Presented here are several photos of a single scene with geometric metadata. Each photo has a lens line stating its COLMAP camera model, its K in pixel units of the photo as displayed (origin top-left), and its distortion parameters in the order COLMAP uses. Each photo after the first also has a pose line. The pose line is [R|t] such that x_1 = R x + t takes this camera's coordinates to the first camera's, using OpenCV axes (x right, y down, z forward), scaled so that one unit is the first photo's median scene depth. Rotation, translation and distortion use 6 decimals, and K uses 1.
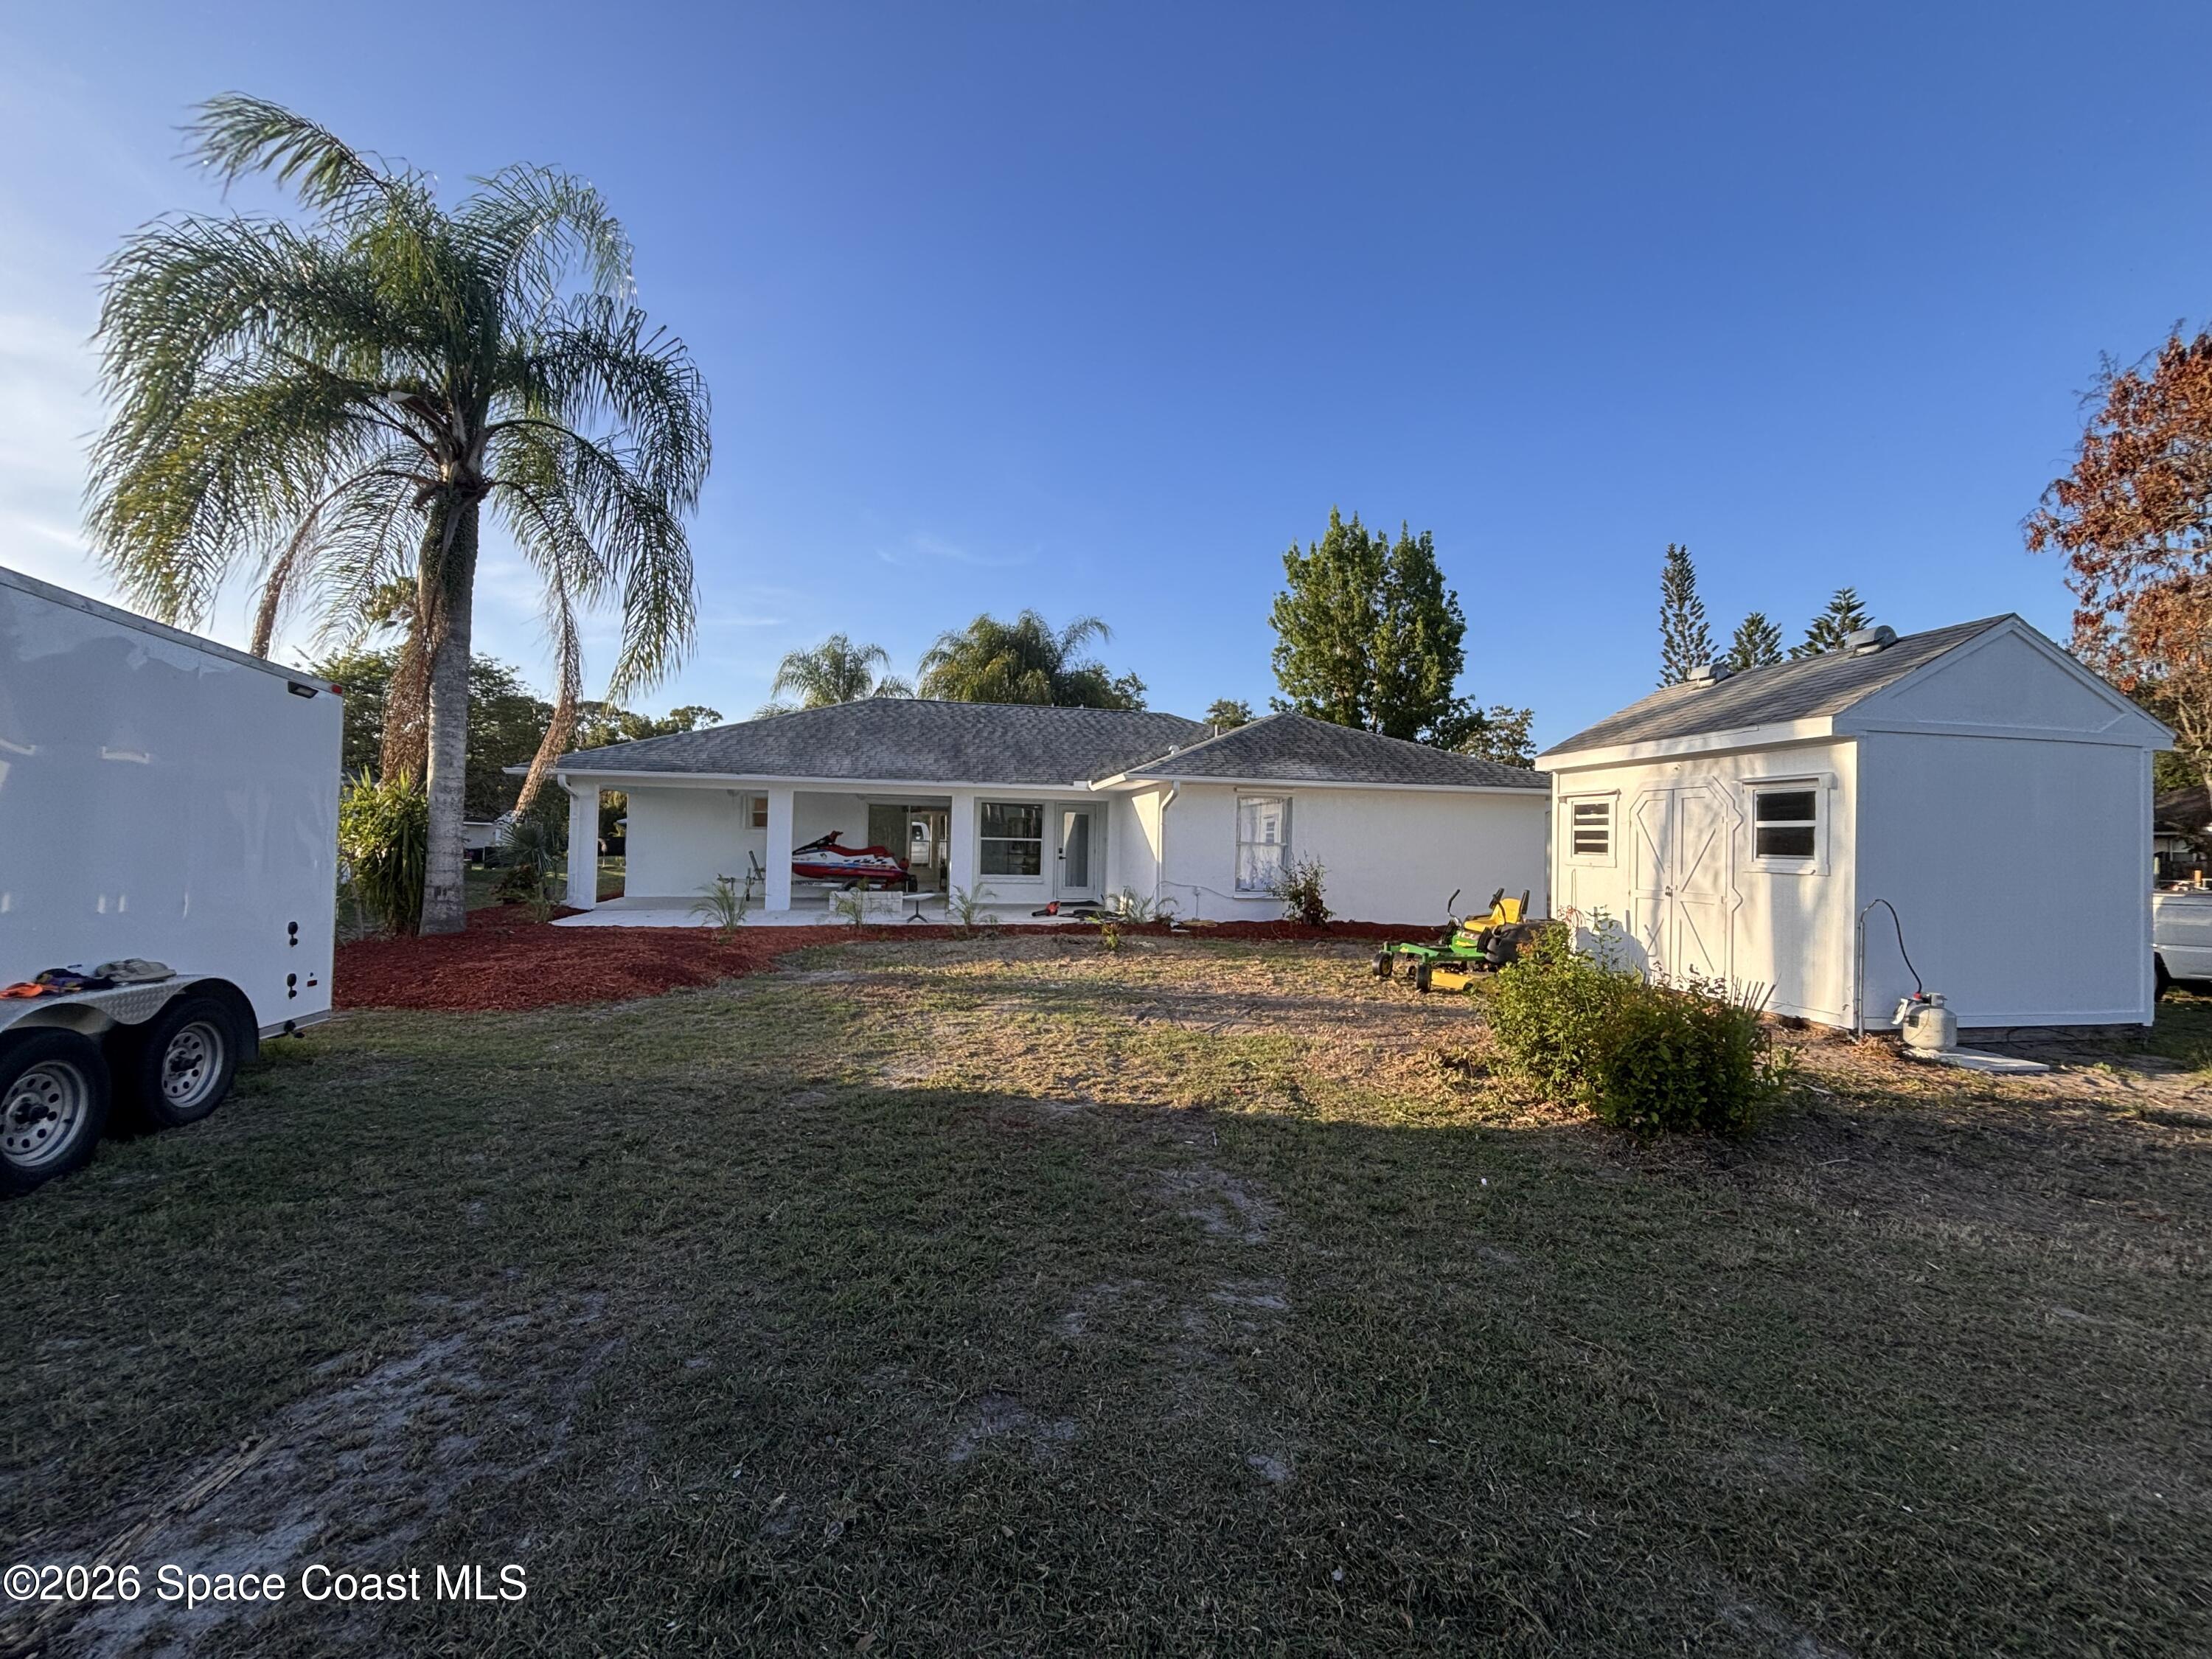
lens RADIAL K [[902.1, 0, 1102.9], [0, 902.1, 833.5], [0, 0, 1]] dist [0.007869, 0.000232]
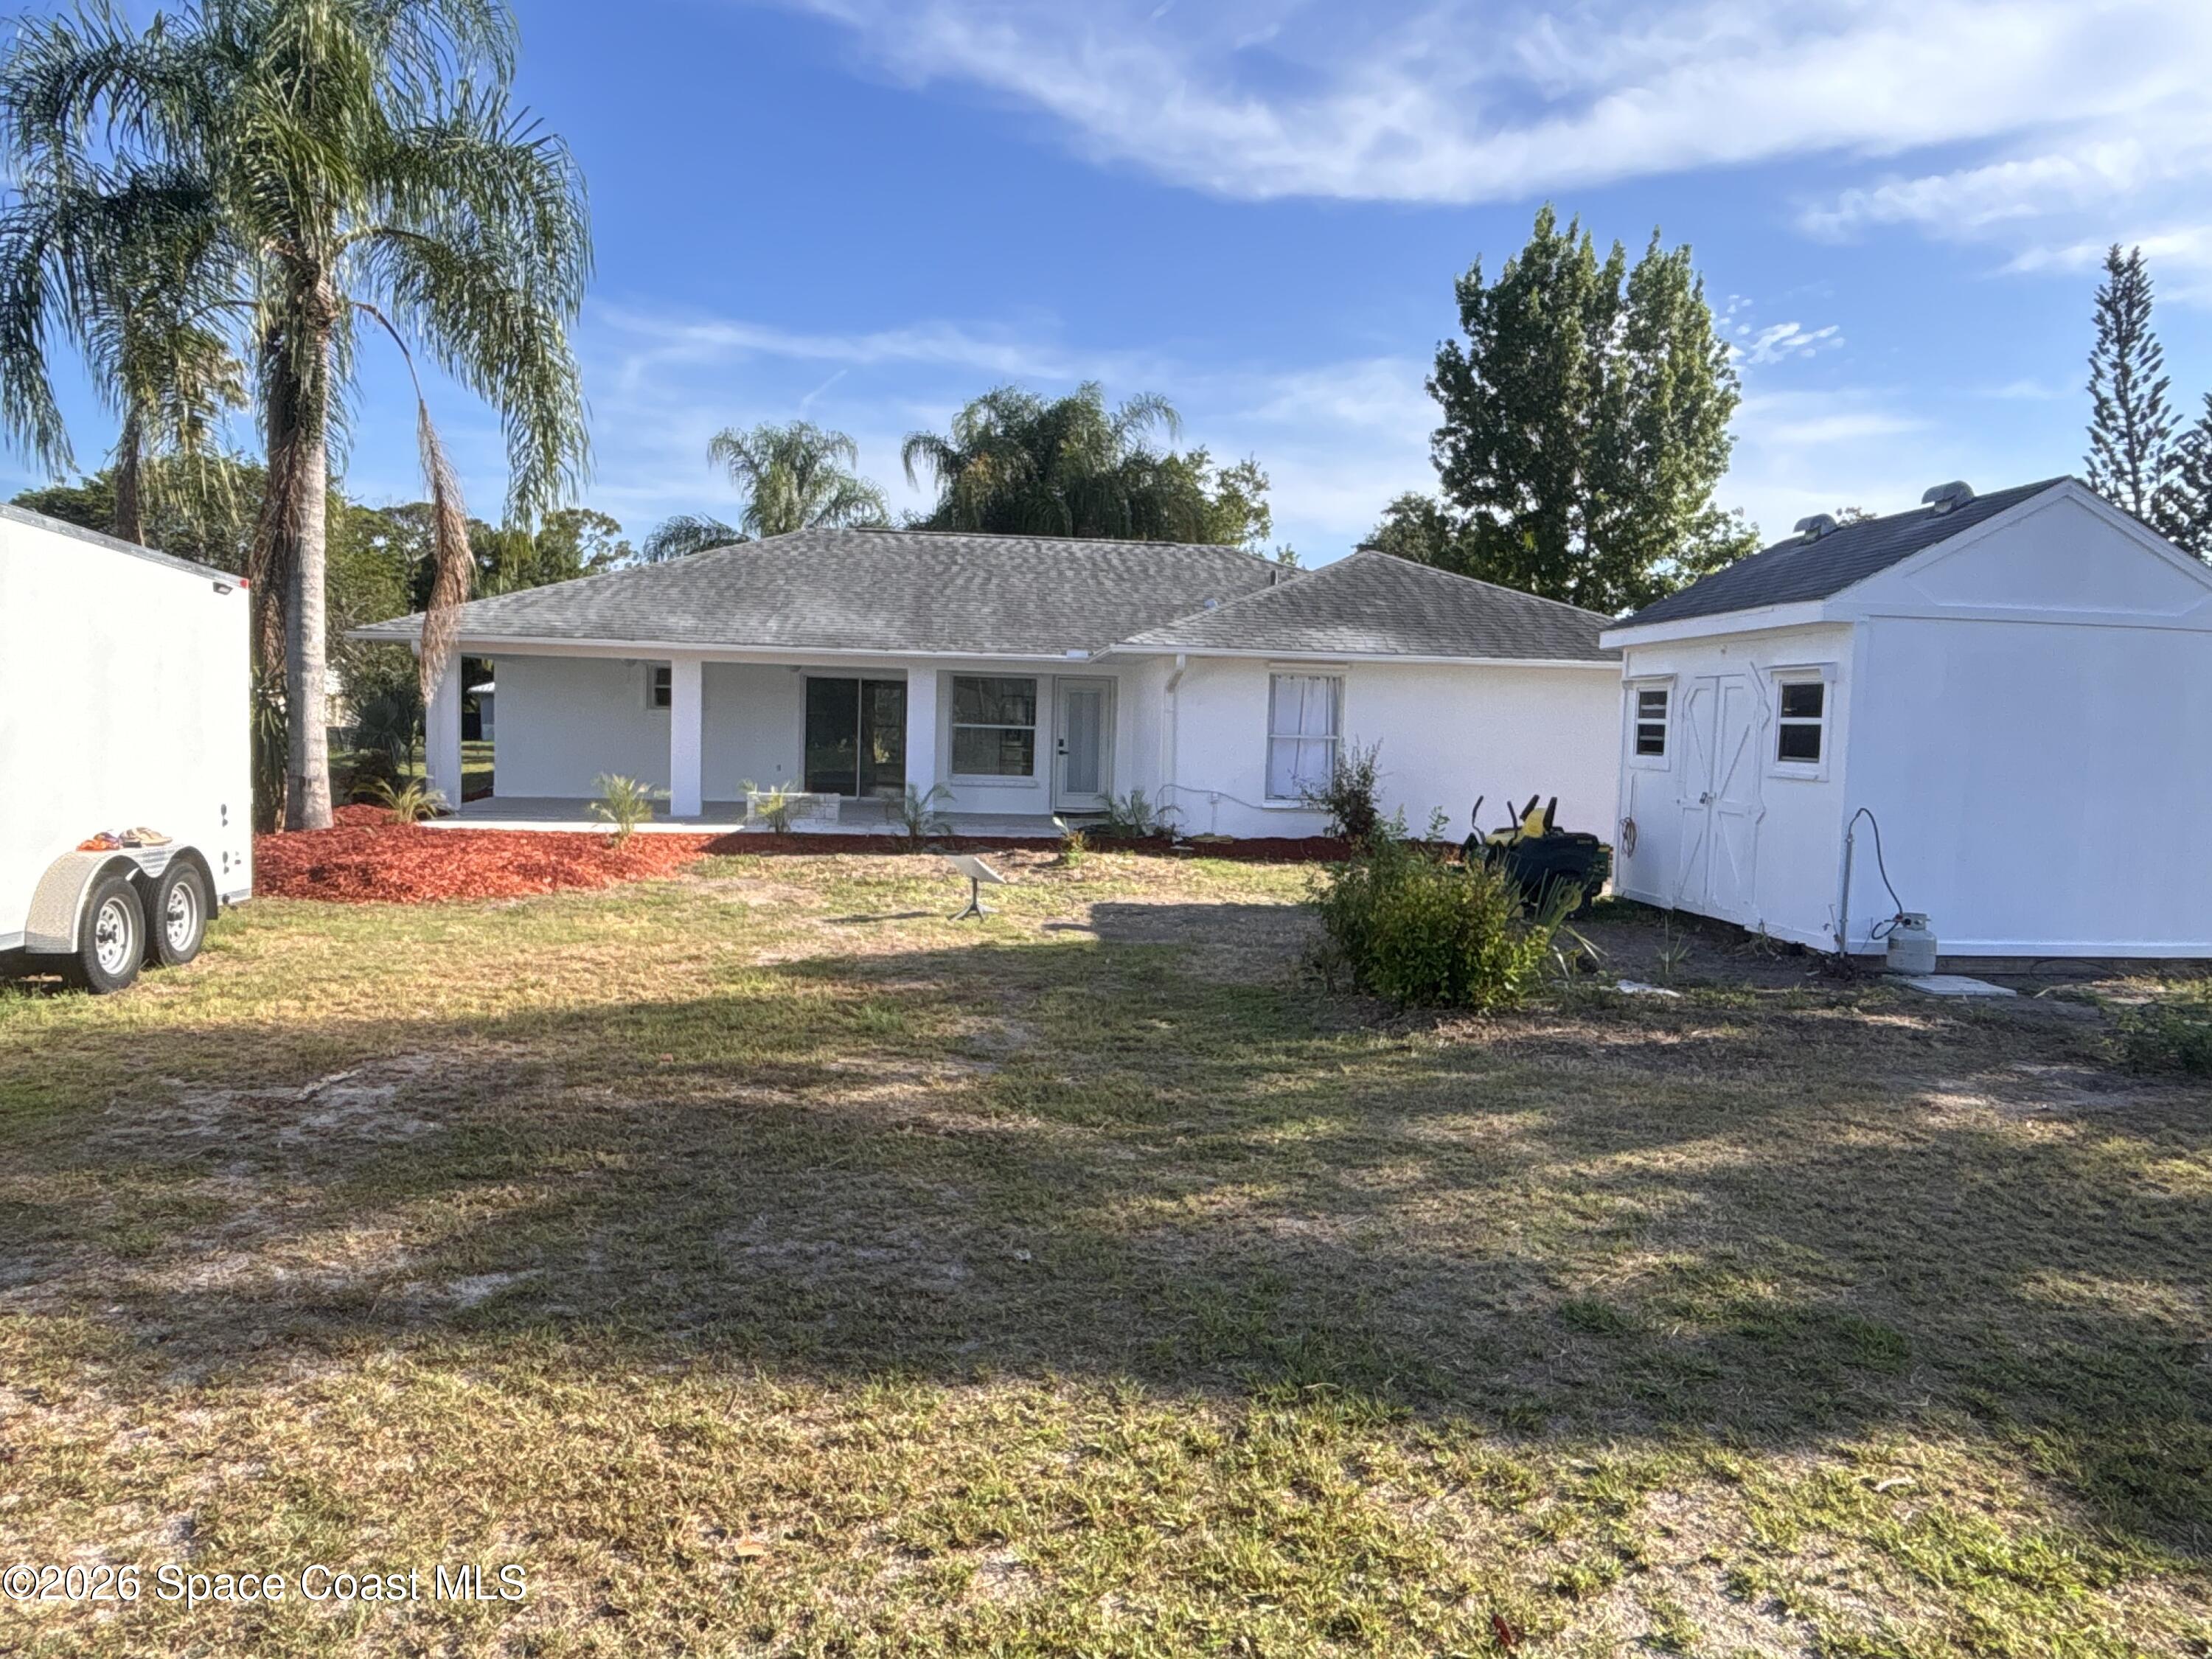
lens RADIAL K [[1636.9, 0, 1120.7], [0, 1636.9, 828.9], [0, 0, 1]] dist [0.005014, -0.007180]
pose [[0.994132, 0.016079, -0.106974, 0.100938], [-0.008031, 0.997133, 0.075240, -0.007302], [0.107877, -0.073939, 0.991411, -0.220832]]
